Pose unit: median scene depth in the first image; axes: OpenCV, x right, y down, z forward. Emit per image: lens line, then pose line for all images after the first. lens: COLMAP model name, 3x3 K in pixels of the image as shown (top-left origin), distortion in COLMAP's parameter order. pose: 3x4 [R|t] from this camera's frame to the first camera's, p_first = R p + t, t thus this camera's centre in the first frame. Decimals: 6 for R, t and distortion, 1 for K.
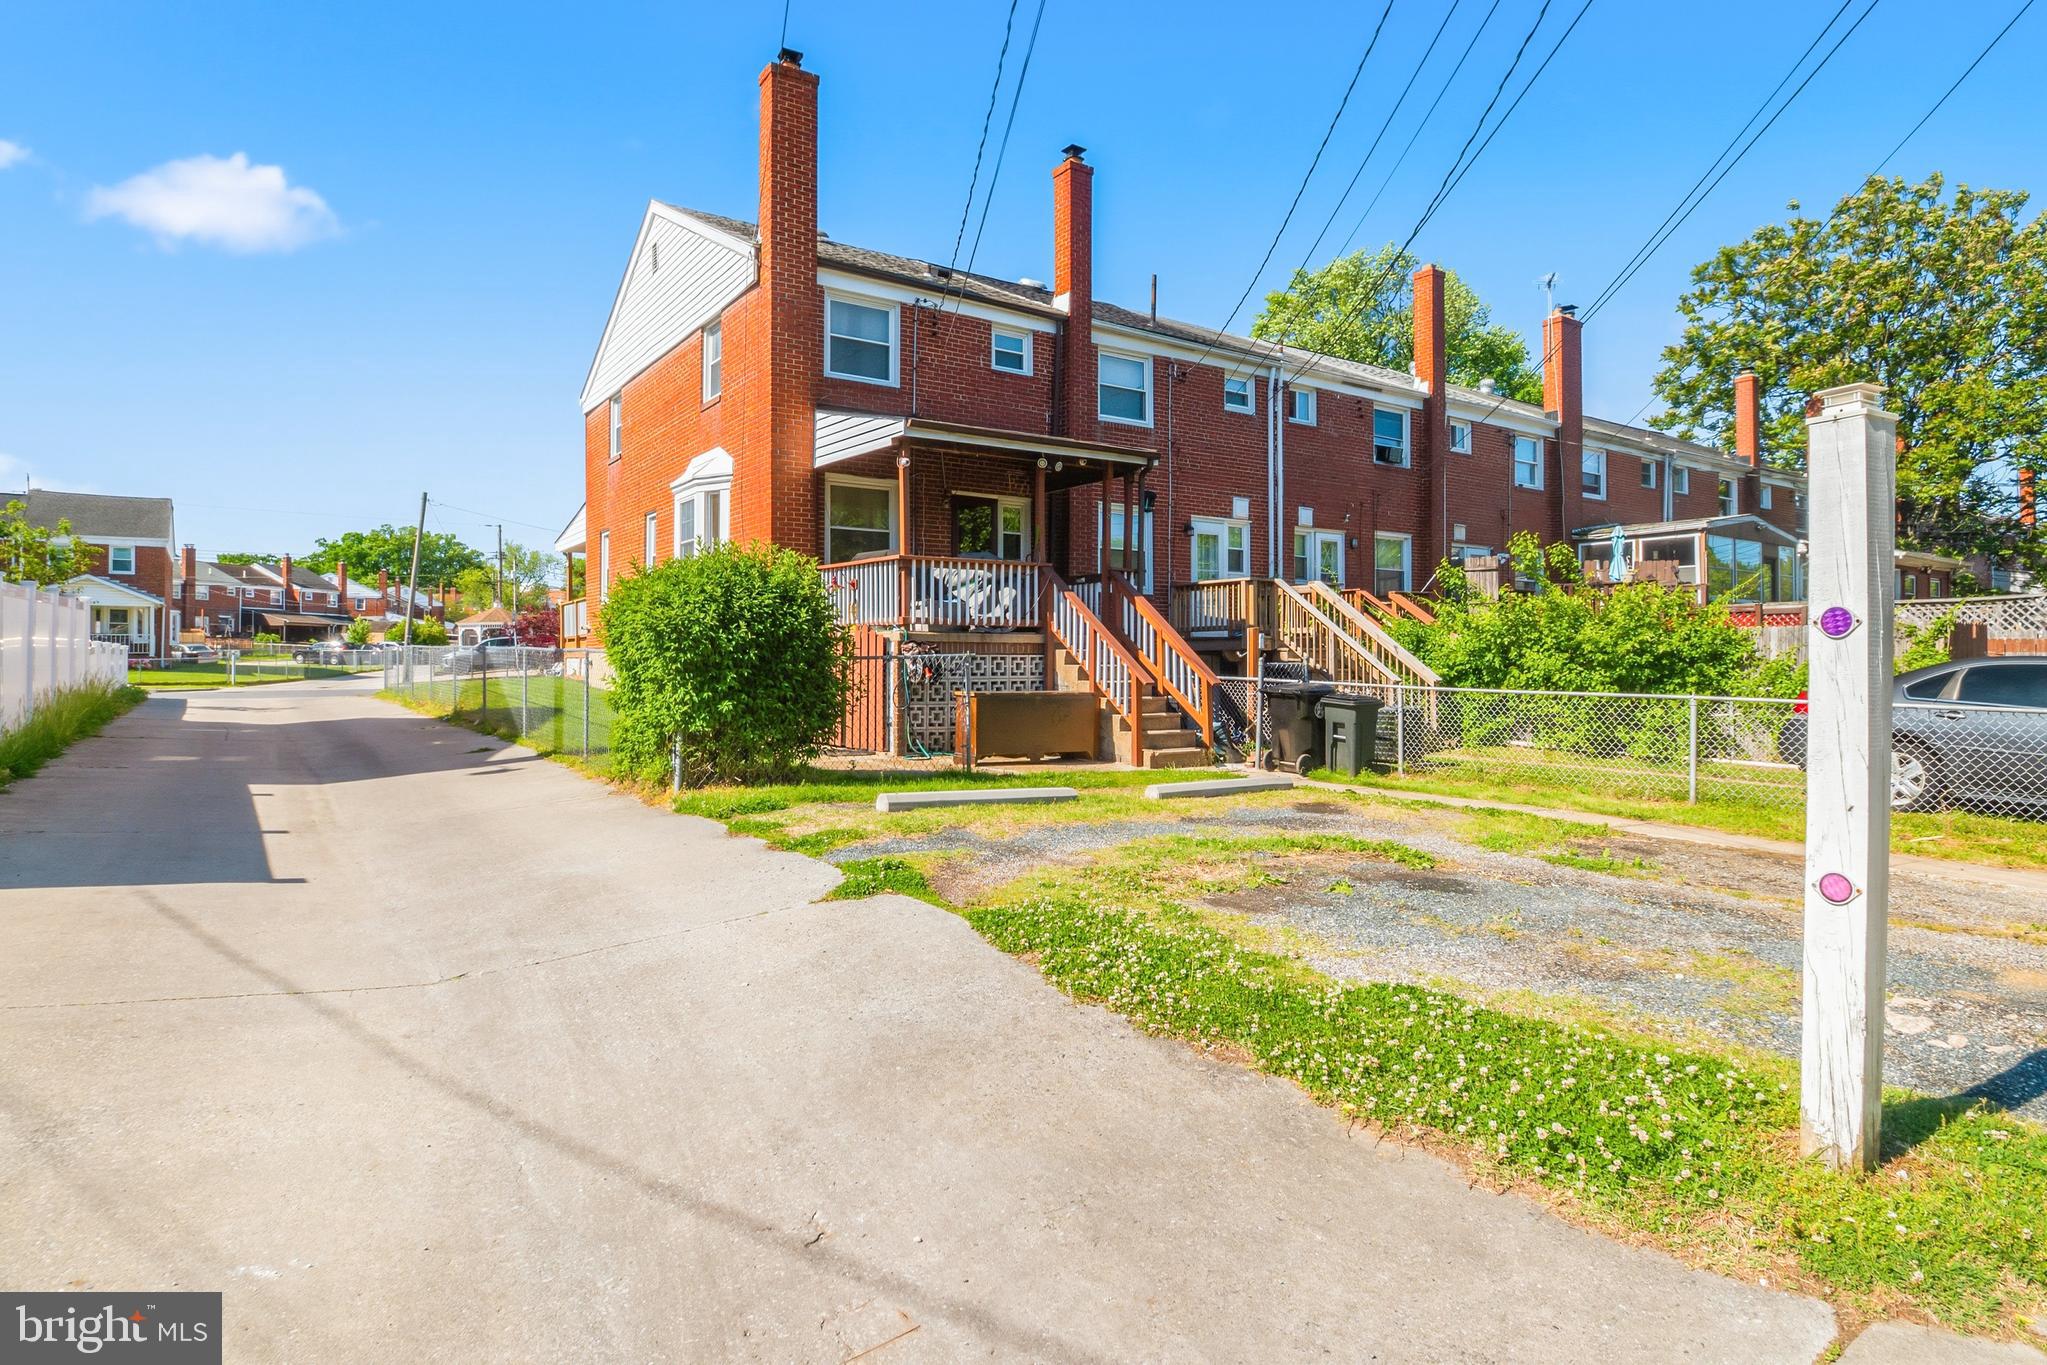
lens RADIAL K [[1114.5, 0, 1023.5], [0, 1114.5, 682.5], [0, 0, 1]] dist [0.000014, 0.000478]
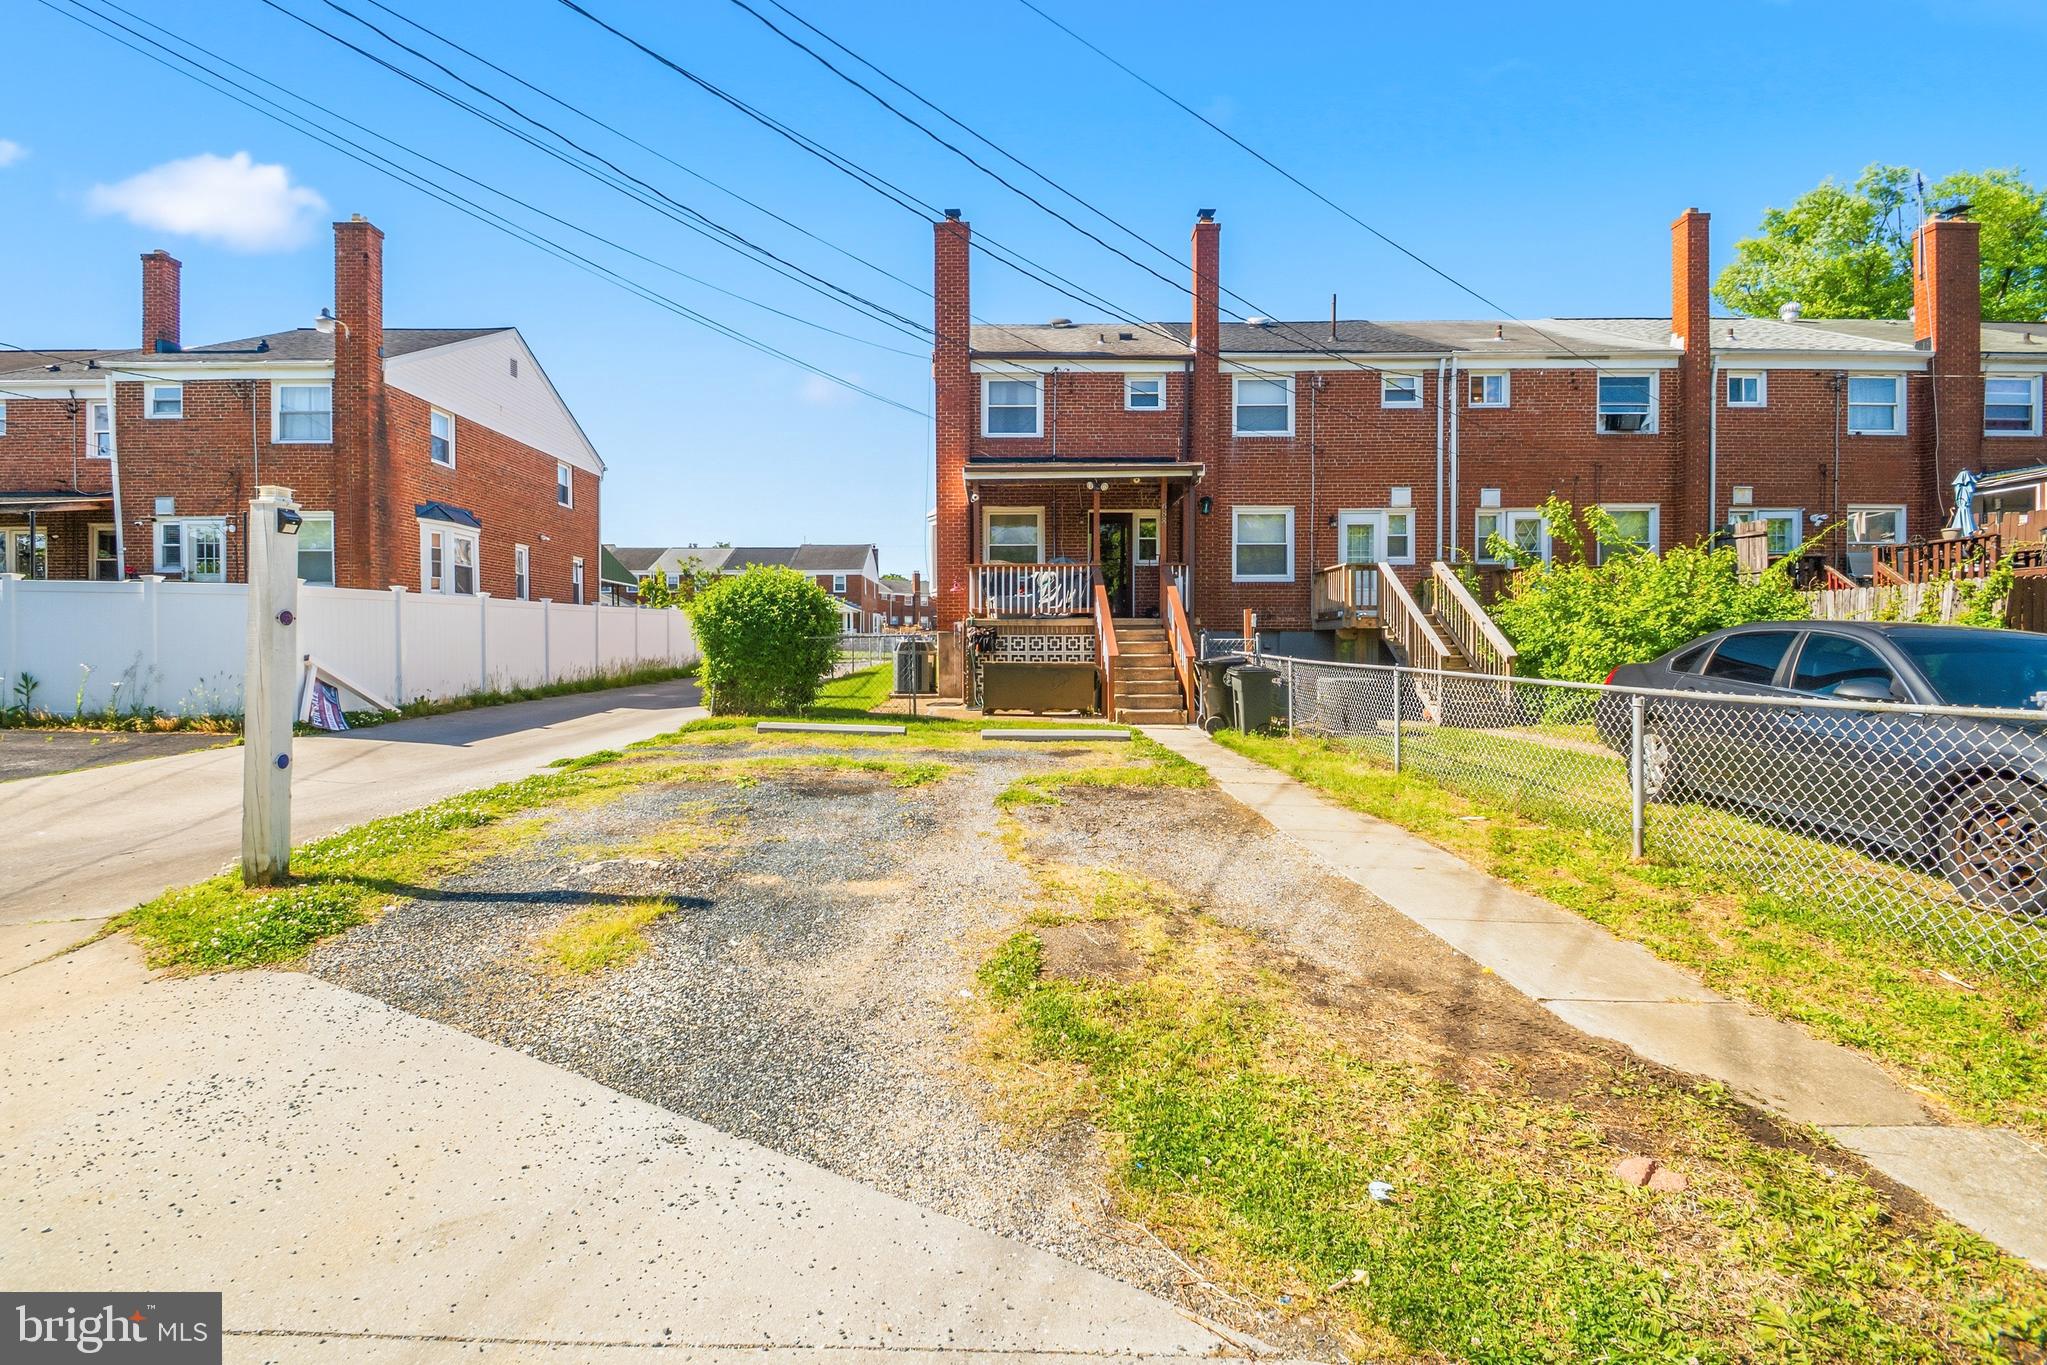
lens RADIAL K [[886.1, 0, 1023.5], [0, 886.1, 682.5], [0, 0, 1]] dist [0.031170, -0.023887]
pose [[0.822281, 0.022592, -0.568633, 0.433114], [-0.008004, 0.999572, 0.028139, 0.001805], [0.569025, -0.018587, 0.822110, 0.087520]]
